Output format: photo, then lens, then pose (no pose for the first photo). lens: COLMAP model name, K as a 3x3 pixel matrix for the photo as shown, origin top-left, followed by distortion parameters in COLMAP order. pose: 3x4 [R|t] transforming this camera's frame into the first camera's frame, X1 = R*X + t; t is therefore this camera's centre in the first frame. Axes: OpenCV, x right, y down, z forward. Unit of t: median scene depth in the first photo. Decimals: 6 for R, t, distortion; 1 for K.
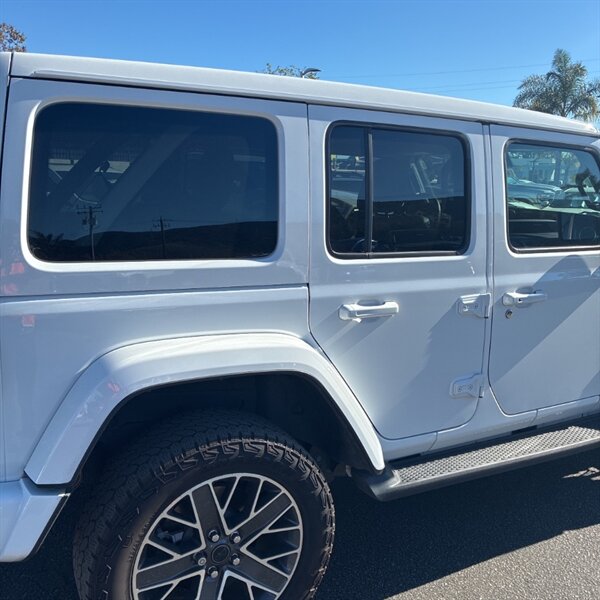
lens RADIAL K [[610.0, 0, 300.0], [0, 610.0, 300.0], [0, 0, 1]] dist [0.019123, -0.010168]
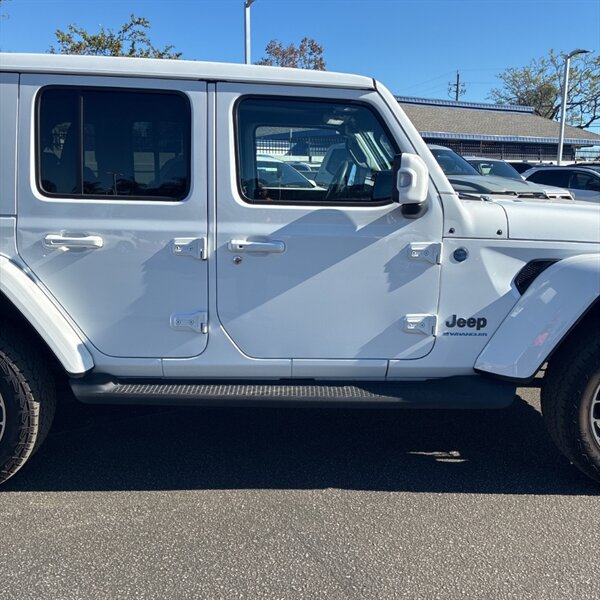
lens RADIAL K [[600.4, 0, 303.3], [0, 600.4, 296.0], [0, 0, 1]] dist [0.061522, -0.093022]
pose [[0.899727, 0.079275, -0.429194, 1.017710], [-0.079403, 0.996687, 0.017640, 0.065705], [0.429170, 0.018208, 0.903040, 0.109985]]
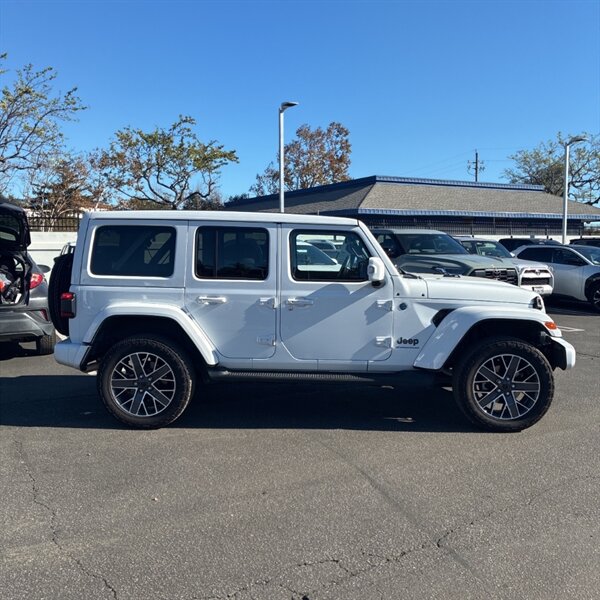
lens RADIAL K [[600.4, 0, 303.3], [0, 600.4, 296.0], [0, 0, 1]] dist [0.061522, -0.093022]
pose [[0.878891, 0.026603, -0.476280, 1.566316], [-0.080785, 0.992323, -0.093646, 0.195183], [0.470132, 0.120781, 0.874293, -0.946387]]
